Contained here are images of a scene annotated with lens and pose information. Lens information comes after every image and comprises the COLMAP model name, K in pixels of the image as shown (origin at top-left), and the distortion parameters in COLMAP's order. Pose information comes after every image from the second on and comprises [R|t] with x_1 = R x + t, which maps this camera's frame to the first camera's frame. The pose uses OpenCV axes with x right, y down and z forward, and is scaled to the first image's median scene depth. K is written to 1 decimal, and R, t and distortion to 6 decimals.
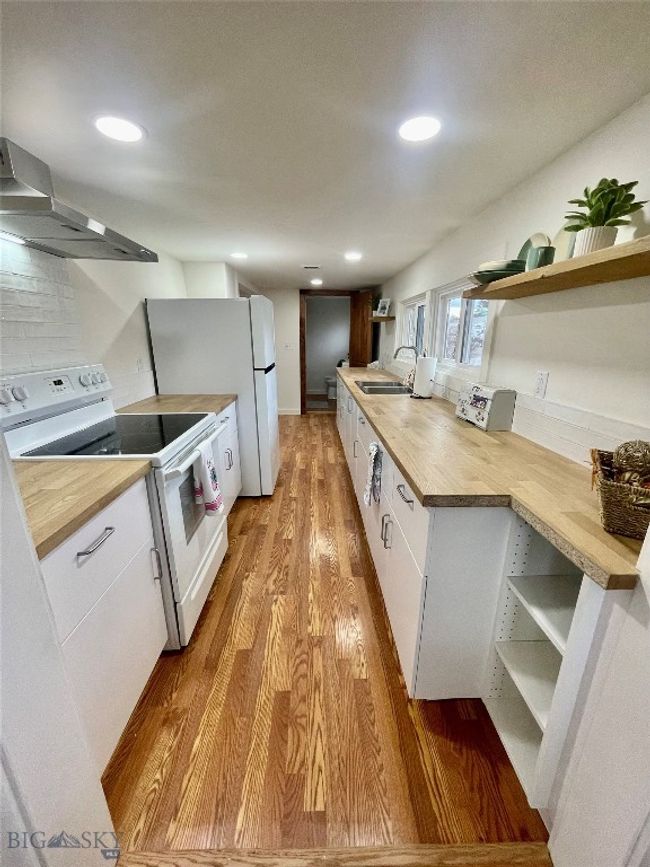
lens RADIAL K [[348.6, 0, 325.9], [0, 348.6, 436.2], [0, 0, 1]] dist [-0.001469, -0.000405]
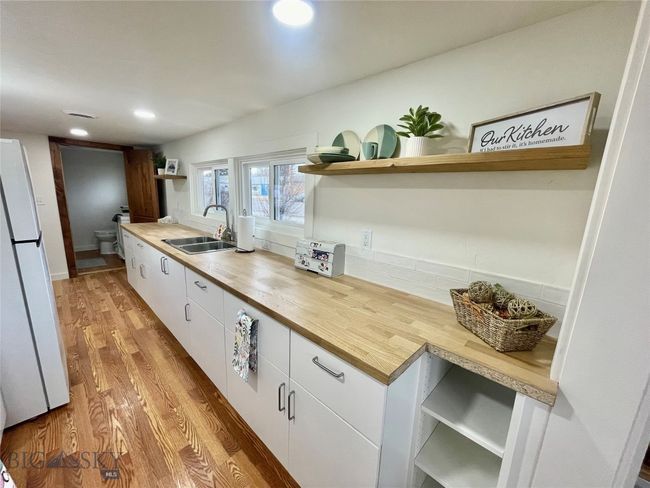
lens RADIAL K [[261.5, 0, 324.6], [0, 261.5, 245.6], [0, 0, 1]] dist [0.000175, -0.001161]
pose [[0.717960, -0.118094, 0.685994, -0.098409], [0.164168, 0.986430, -0.002004, -0.069212], [-0.676448, 0.114057, 0.727605, 0.168618]]
